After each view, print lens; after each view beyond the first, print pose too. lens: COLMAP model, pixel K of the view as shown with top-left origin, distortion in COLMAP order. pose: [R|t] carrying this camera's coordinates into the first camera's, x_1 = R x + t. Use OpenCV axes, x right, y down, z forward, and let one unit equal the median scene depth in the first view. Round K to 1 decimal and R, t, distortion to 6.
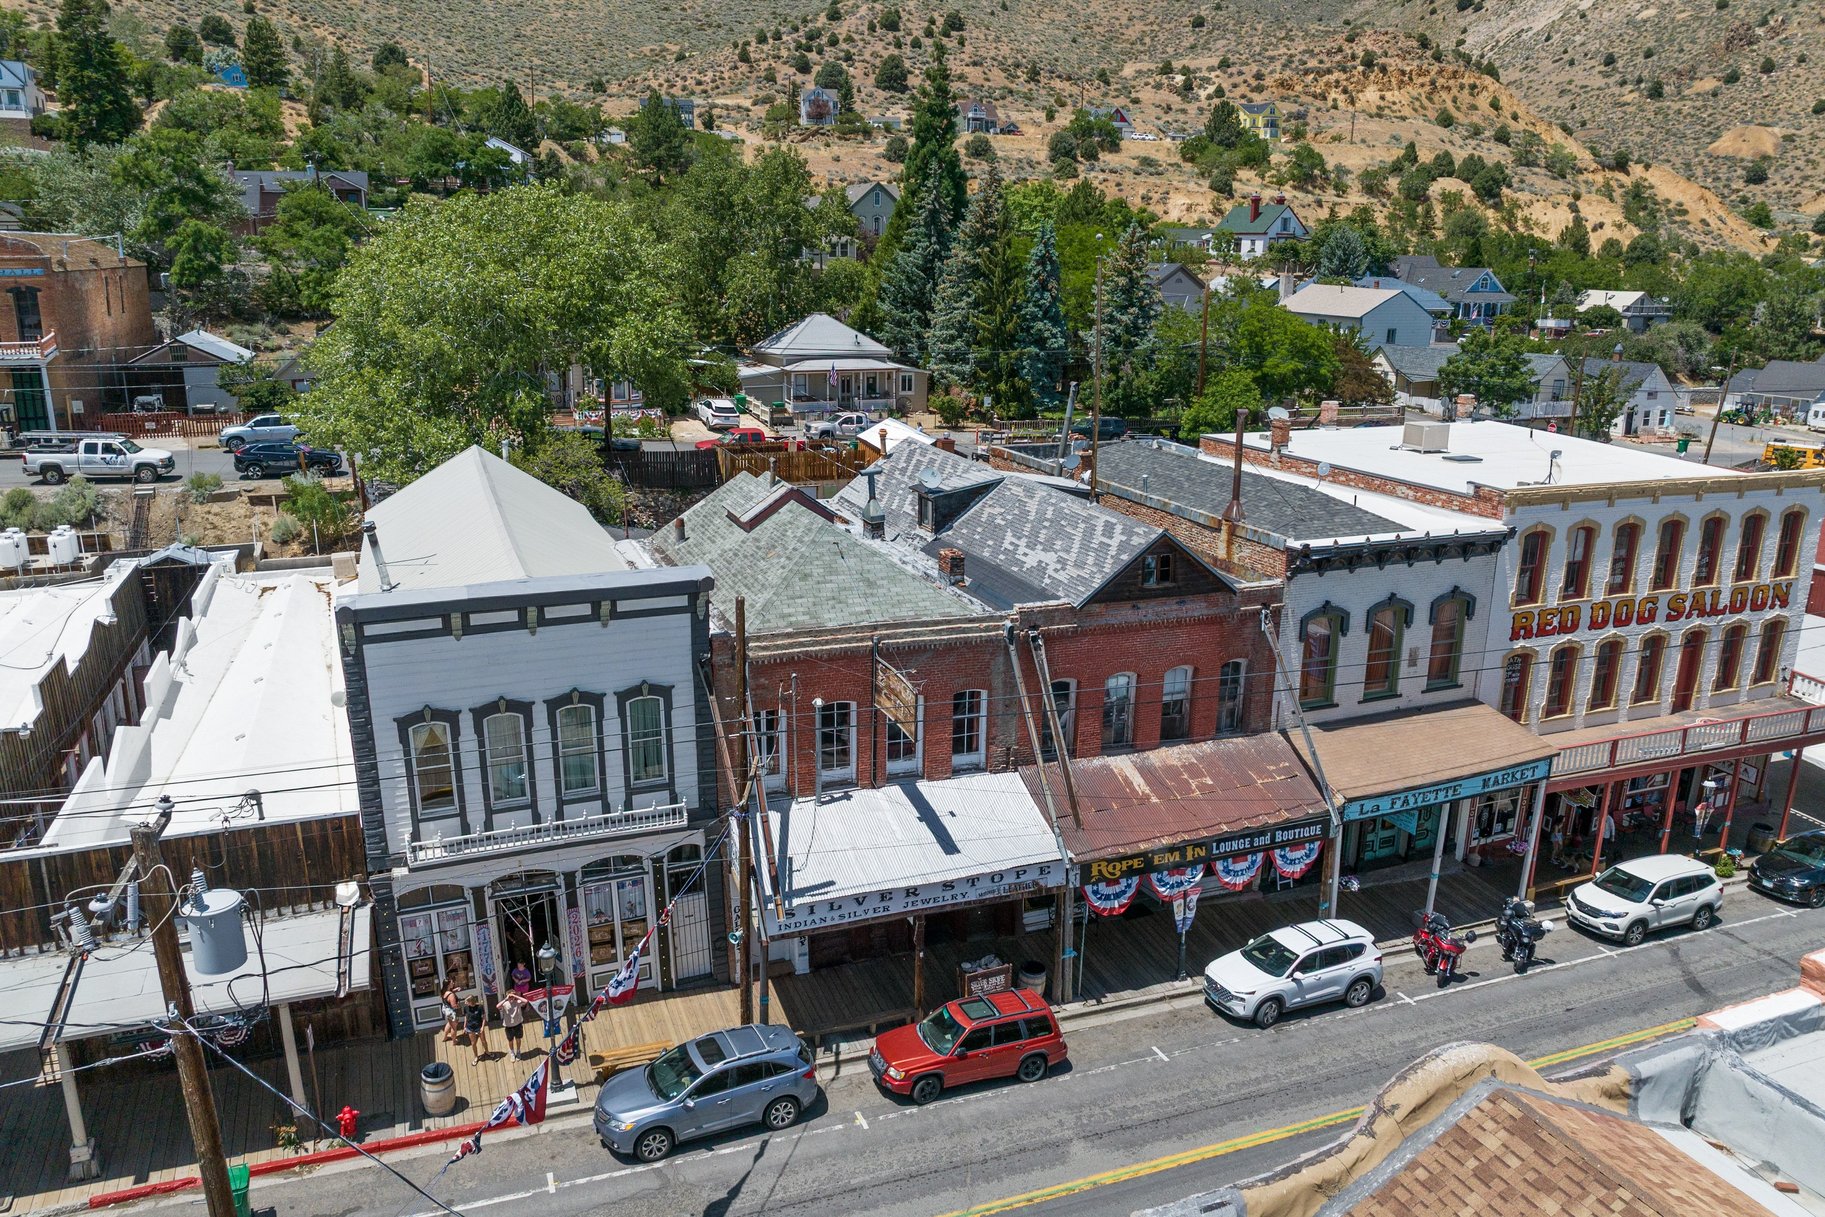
lens RADIAL K [[1283.5, 0, 910.1], [0, 1283.5, 606.4], [0, 0, 1]] dist [-0.048987, 0.017701]
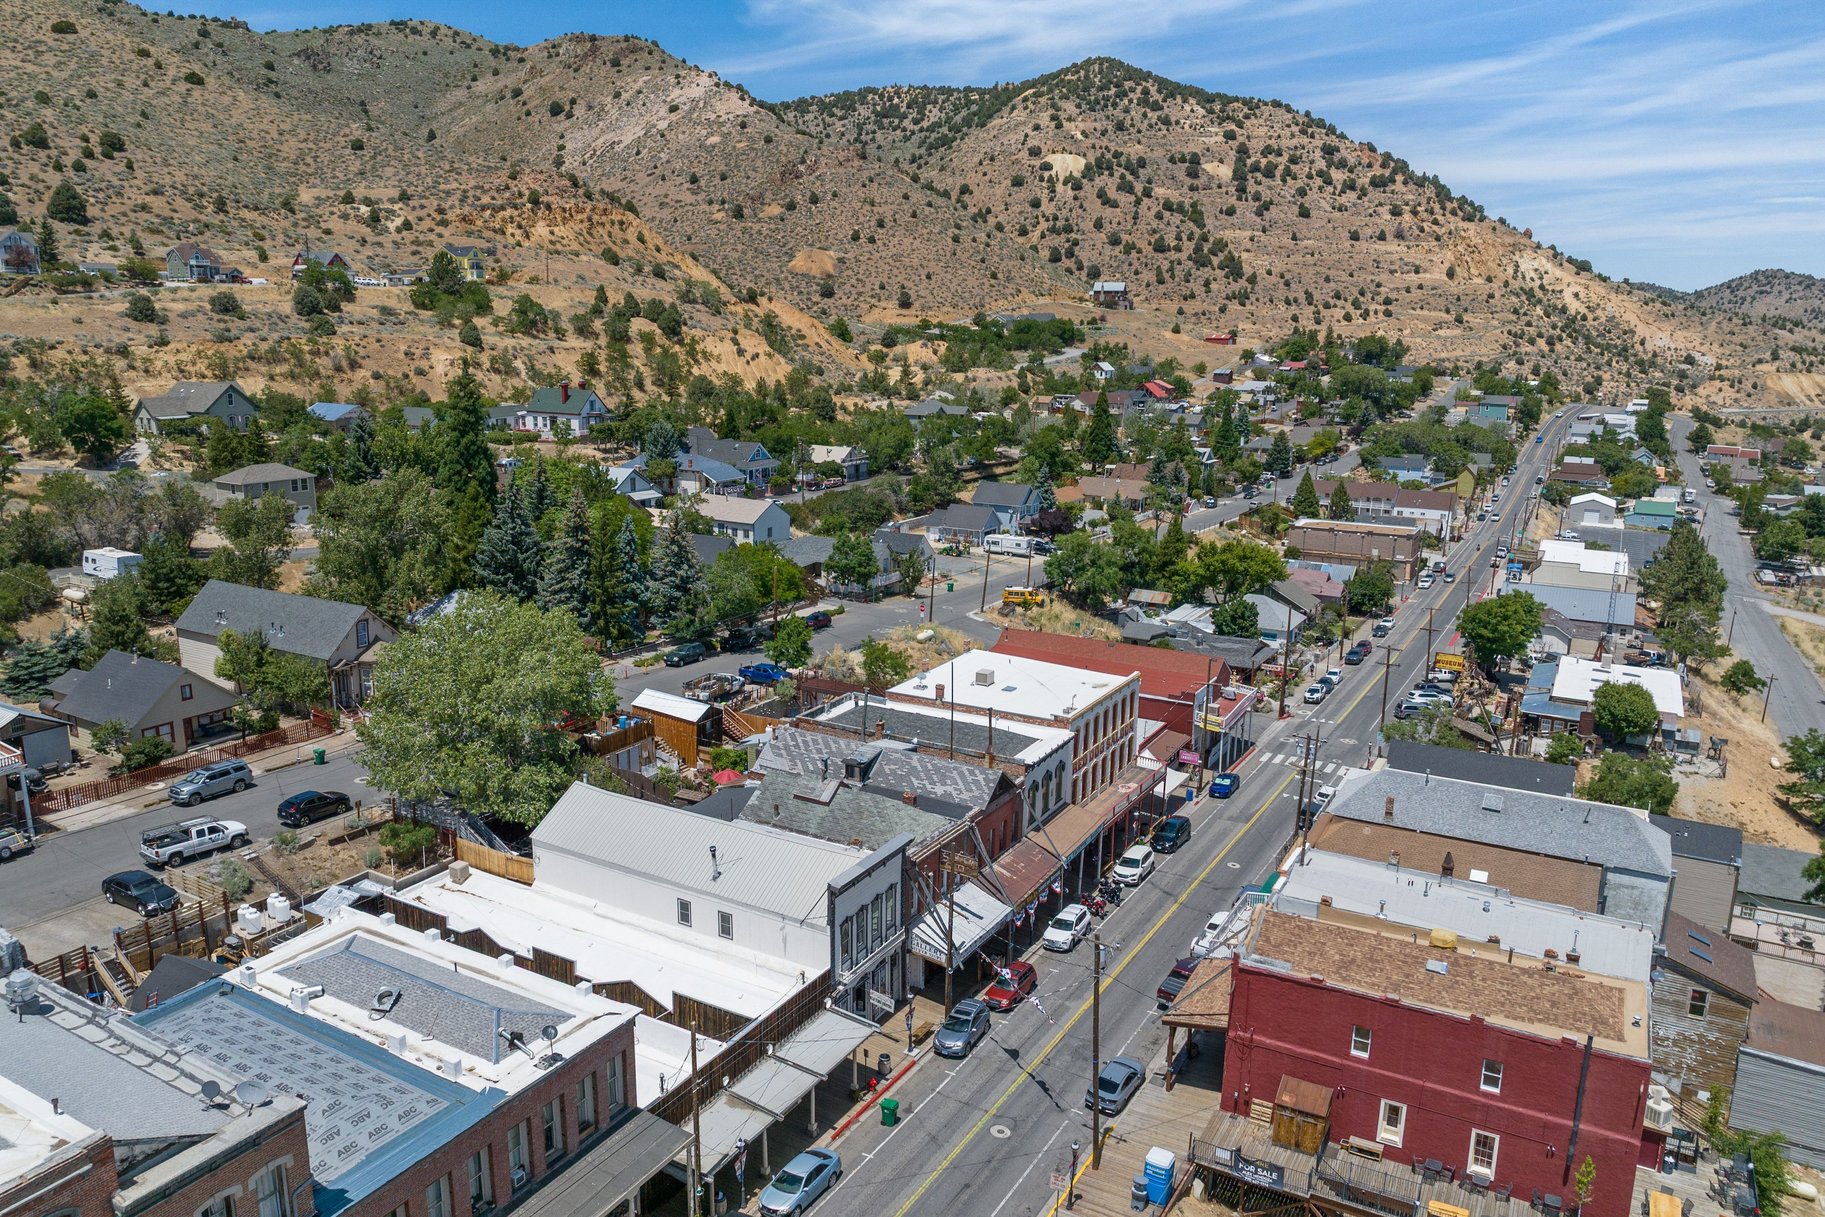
lens RADIAL K [[1283.5, 0, 912.1], [0, 1283.5, 605.9], [0, 0, 1]] dist [-0.048987, 0.017701]
pose [[0.781291, -0.135018, 0.609389, -1.245804], [0.158603, 0.987223, 0.015389, -0.389766], [-0.603680, 0.084628, 0.792722, -0.795968]]
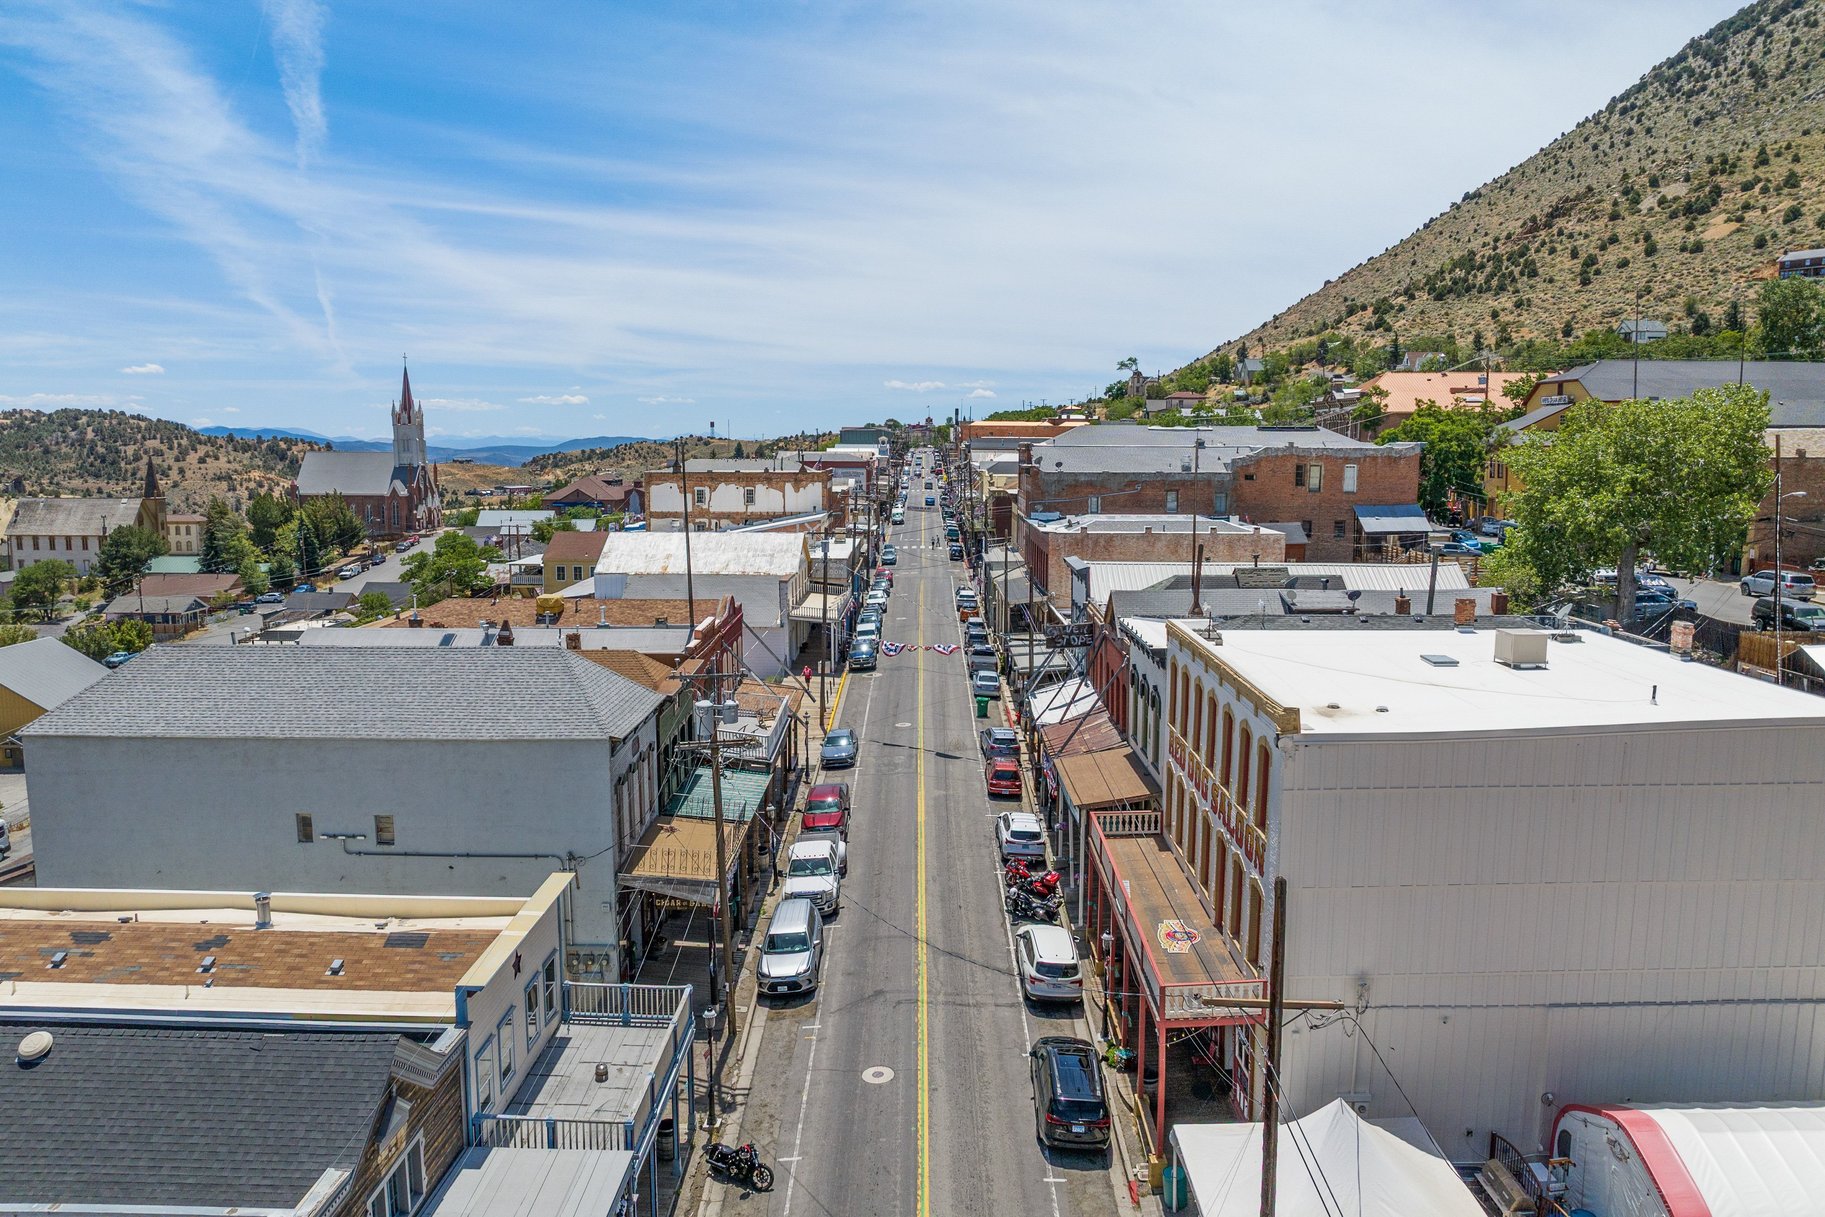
lens RADIAL K [[1283.5, 0, 907.9], [0, 1283.5, 607.9], [0, 0, 1]] dist [-0.048987, 0.017701]
pose [[-0.386583, 0.107976, -0.915912, 1.687399], [-0.247952, 0.944388, 0.215987, -0.304589], [0.888298, 0.310599, -0.338311, 1.184931]]
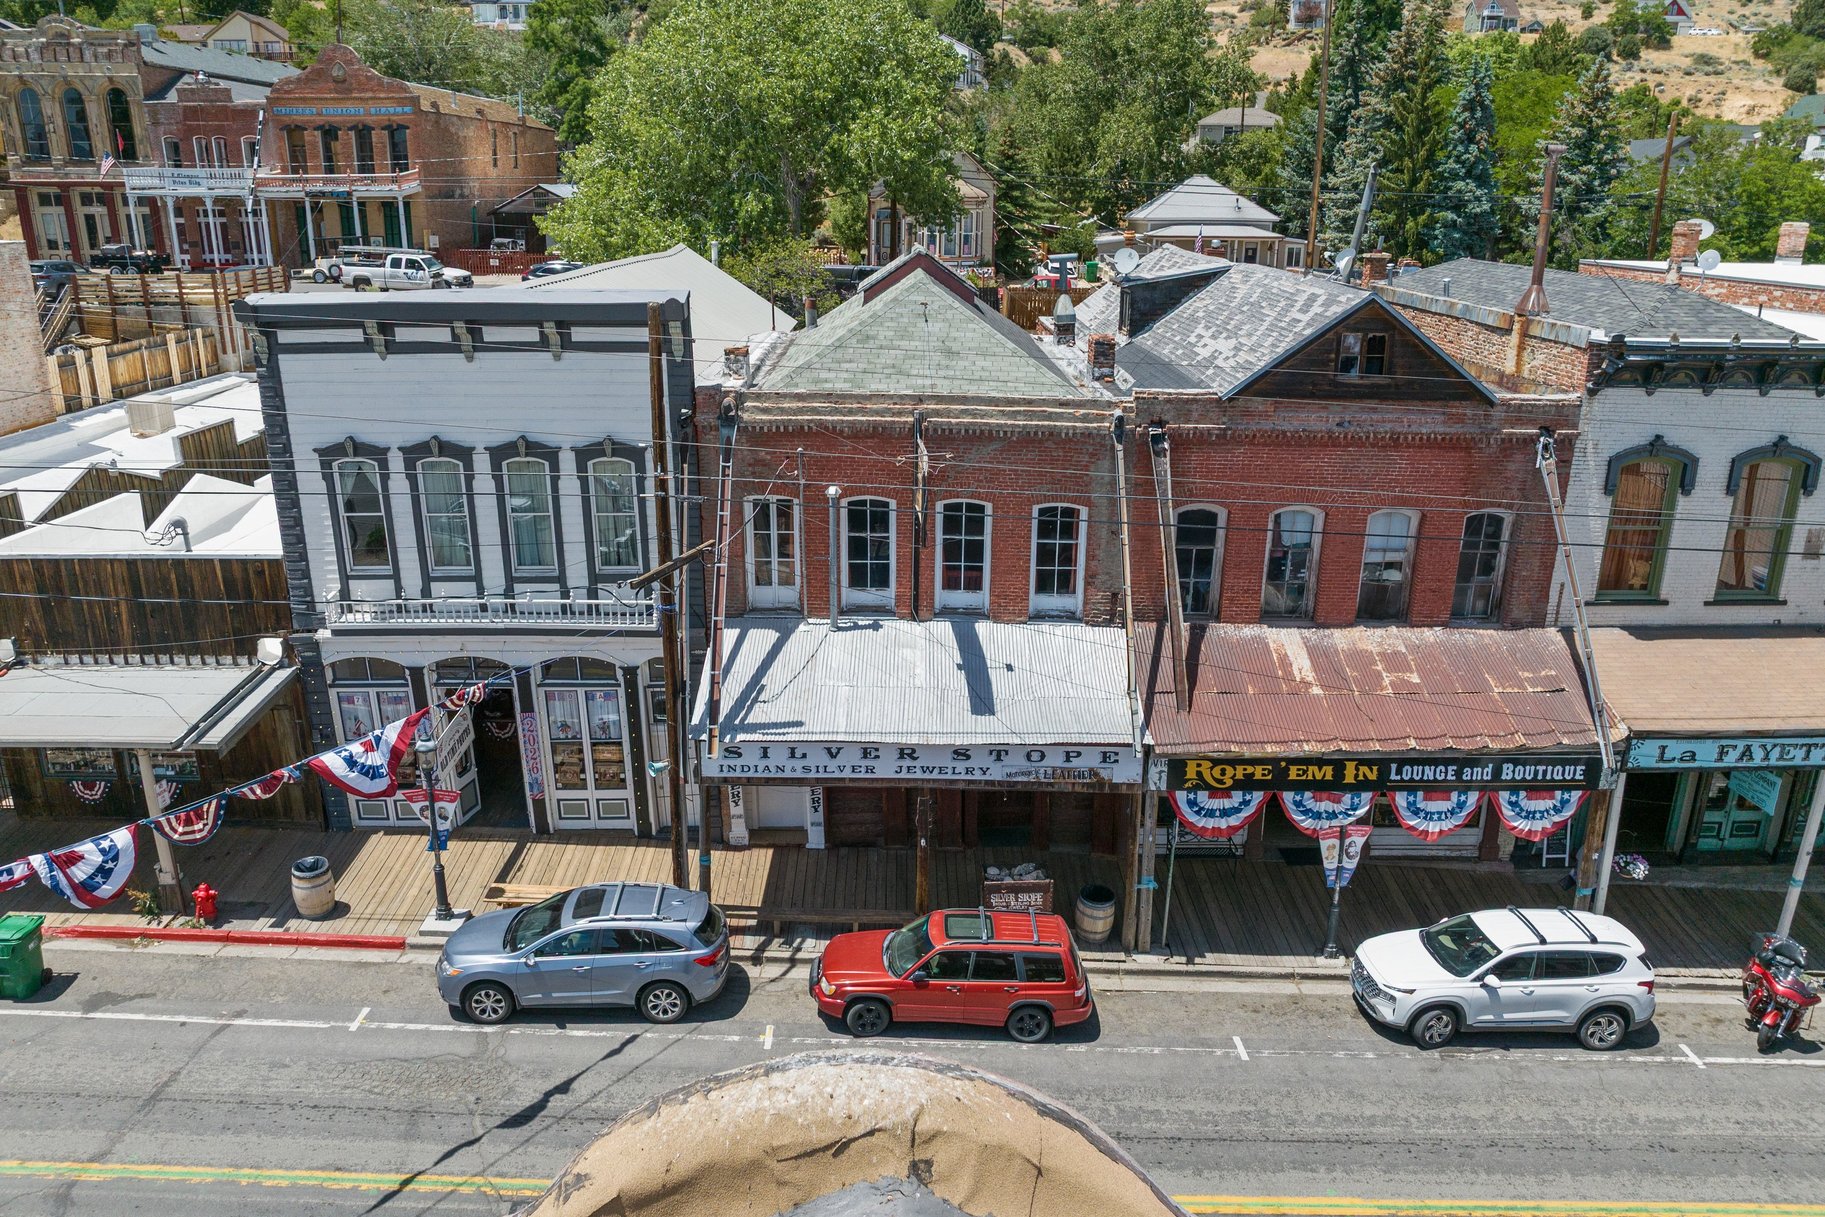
lens RADIAL K [[1283.5, 0, 911.5], [0, 1283.5, 606.3], [0, 0, 1]] dist [-0.048987, 0.017701]
pose [[0.931801, 0.109353, -0.346105, 0.194168], [-0.094169, 0.993720, 0.060445, 0.074964], [0.350541, -0.023730, 0.936247, 0.249695]]
